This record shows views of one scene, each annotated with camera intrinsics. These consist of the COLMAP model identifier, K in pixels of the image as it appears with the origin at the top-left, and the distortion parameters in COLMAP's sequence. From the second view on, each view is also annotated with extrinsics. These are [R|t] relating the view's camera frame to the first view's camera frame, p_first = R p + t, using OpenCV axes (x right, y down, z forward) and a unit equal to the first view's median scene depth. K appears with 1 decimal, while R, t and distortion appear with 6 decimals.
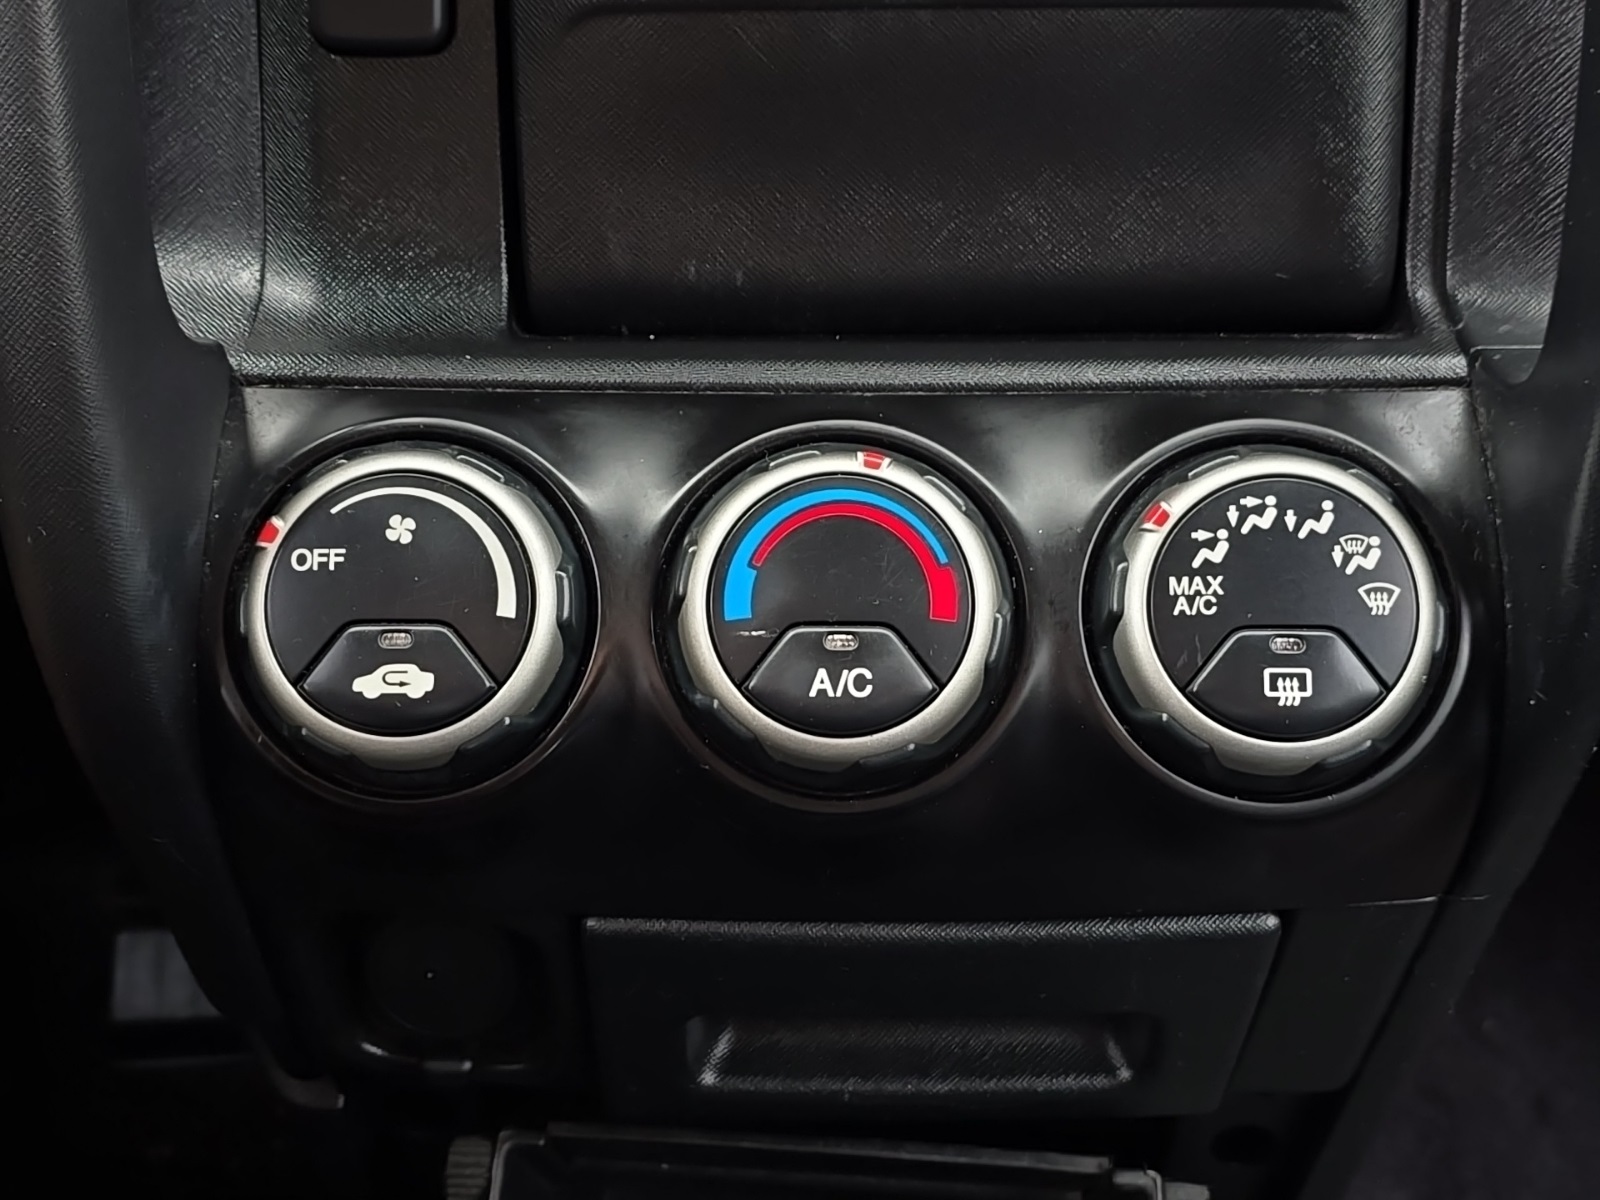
lens RADIAL K [[2152.6, 0, 800.0], [0, 2152.6, 600.0], [0, 0, 1]] dist [0.216549, -0.884297]
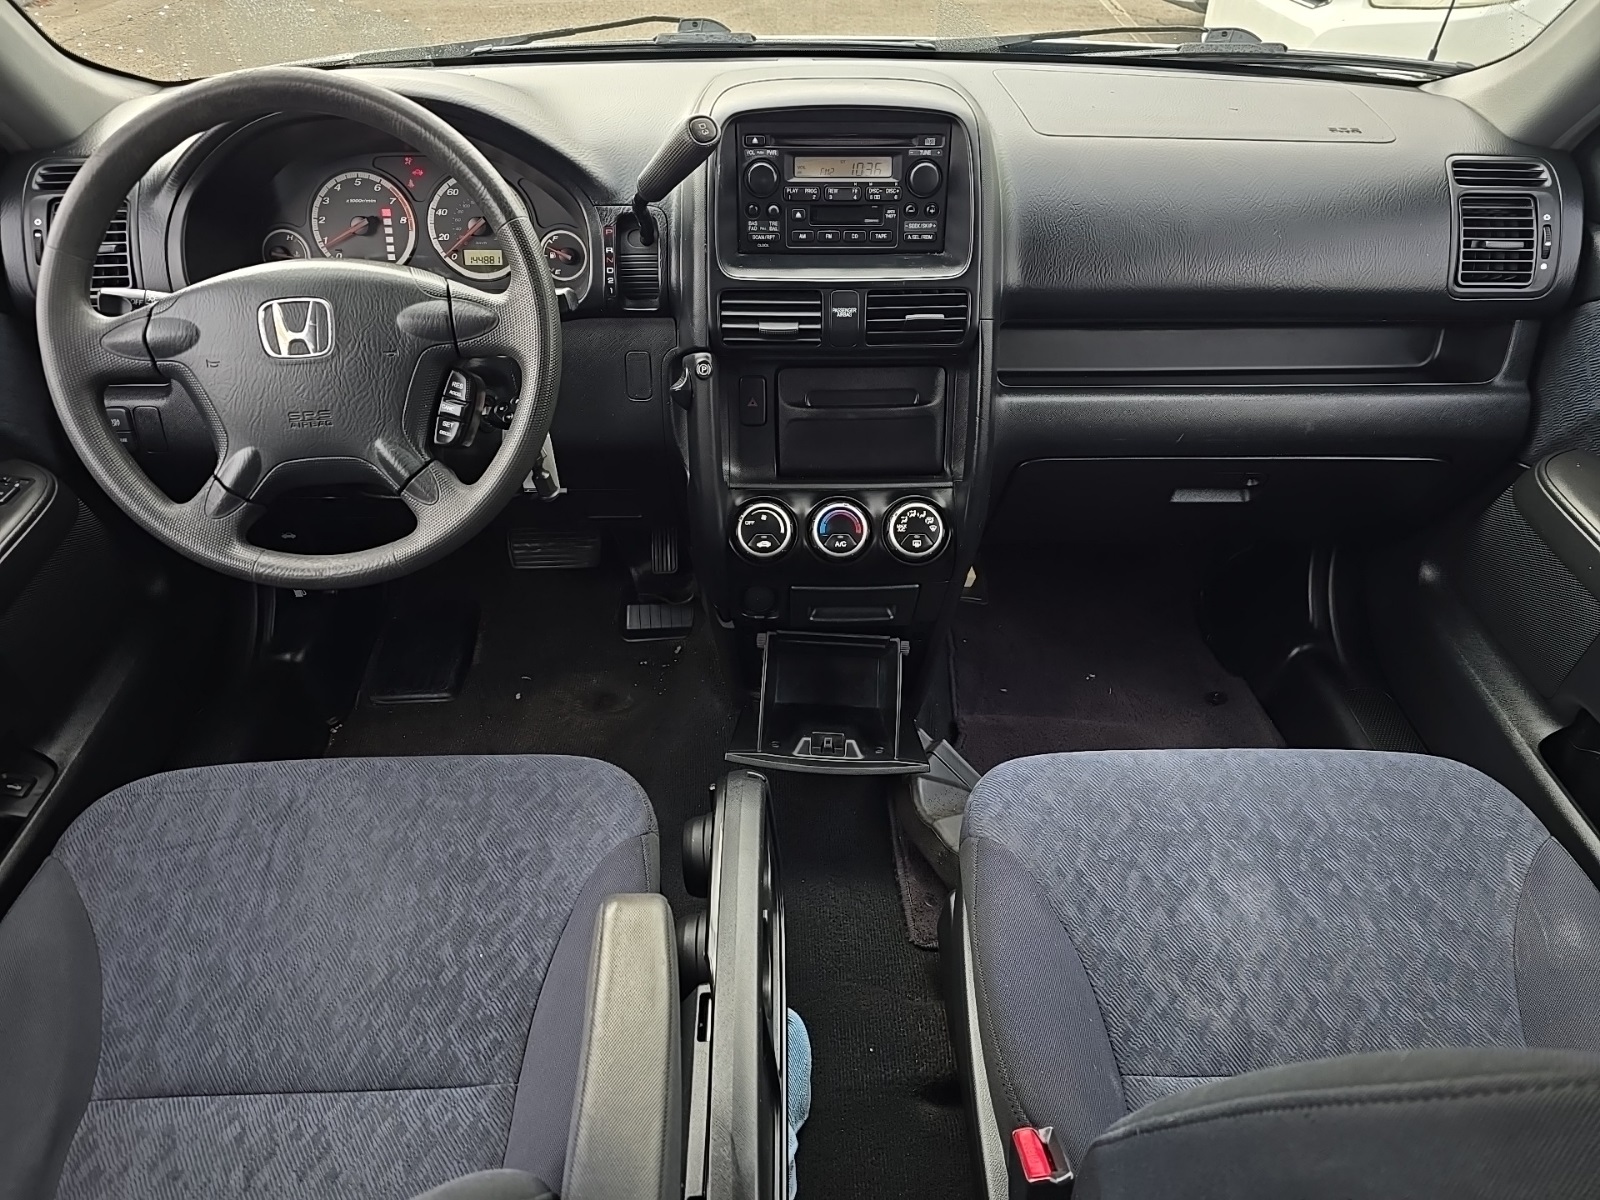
lens RADIAL K [[1047.6, 0, 799.7], [0, 1047.6, 629.4], [0, 0, 1]] dist [0.006452, -0.018955]
pose [[0.999733, -0.008400, 0.021513, -0.151118], [0.005229, 0.989645, 0.143440, -0.136228], [-0.022495, -0.143289, 0.989425, -1.787759]]
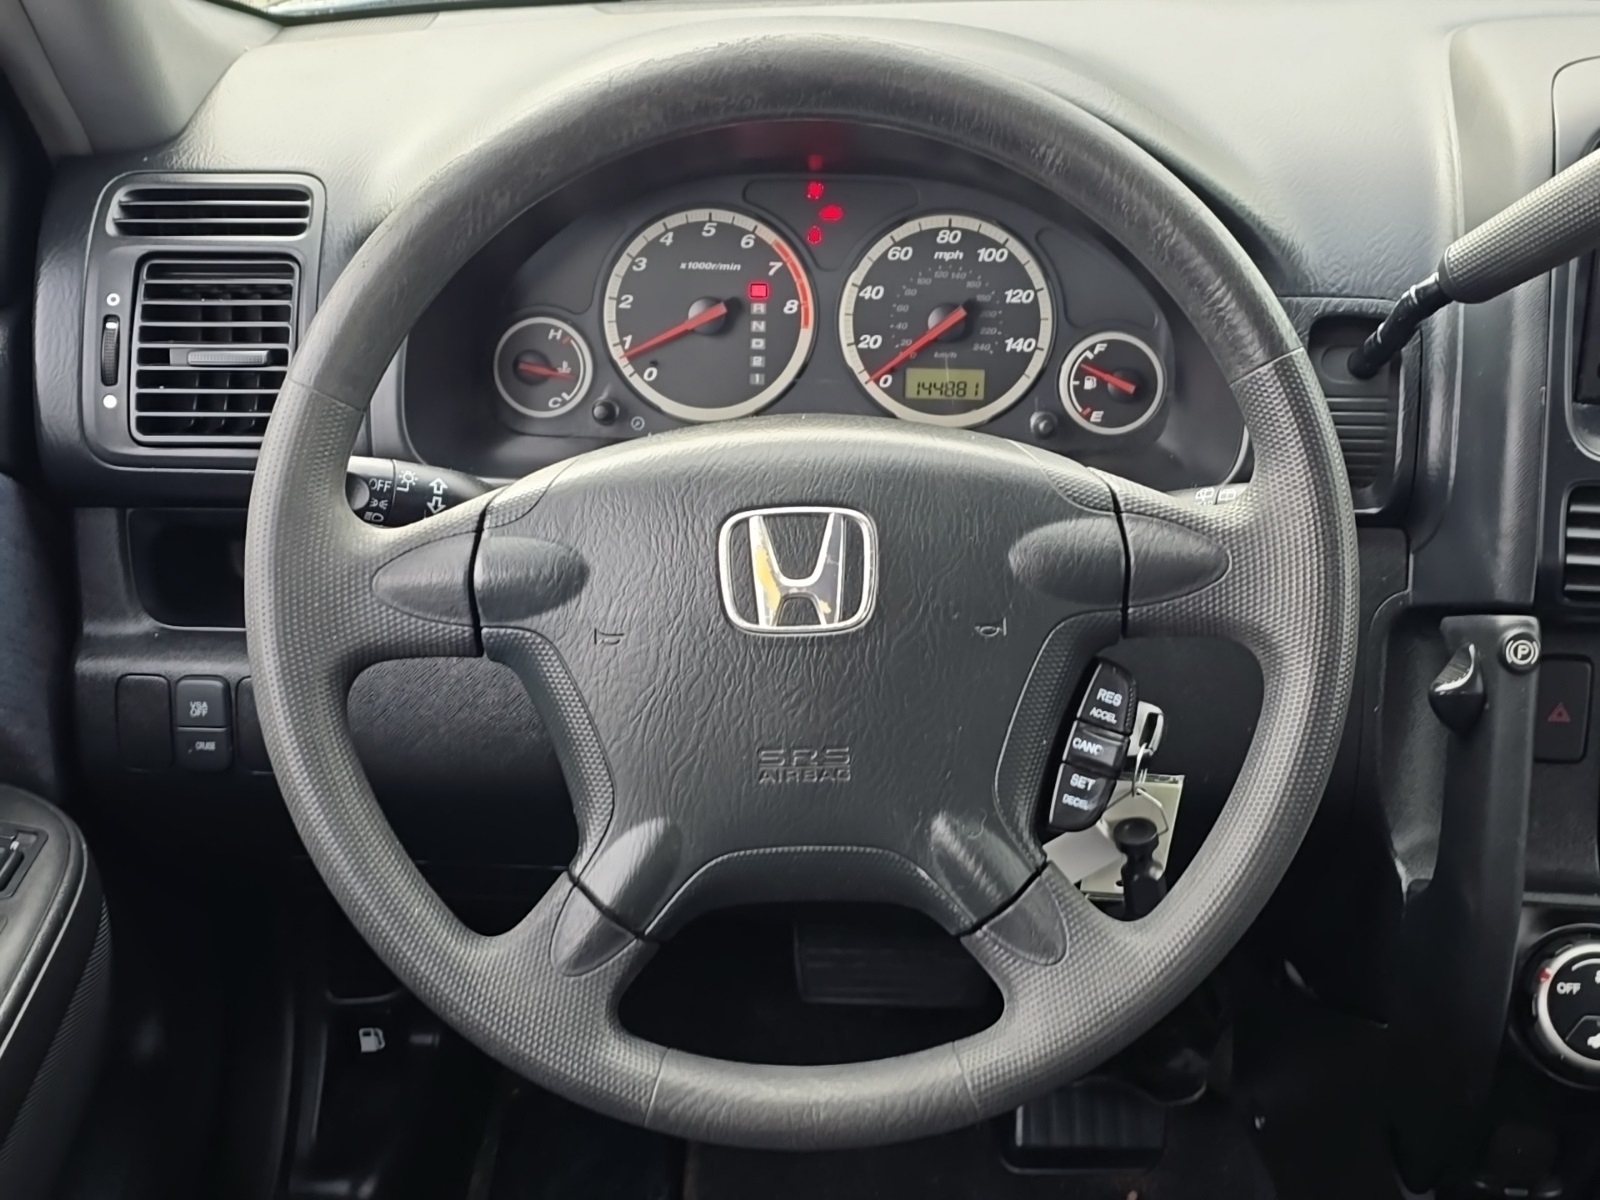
lens RADIAL K [[2152.6, 0, 800.0], [0, 2152.6, 600.0], [0, 0, 1]] dist [0.216549, -0.884297]
pose [[0.997633, 0.031460, -0.061149, -0.966208], [-0.034772, 0.997942, -0.053875, -0.299020], [0.059328, 0.055874, 0.996674, -1.586623]]
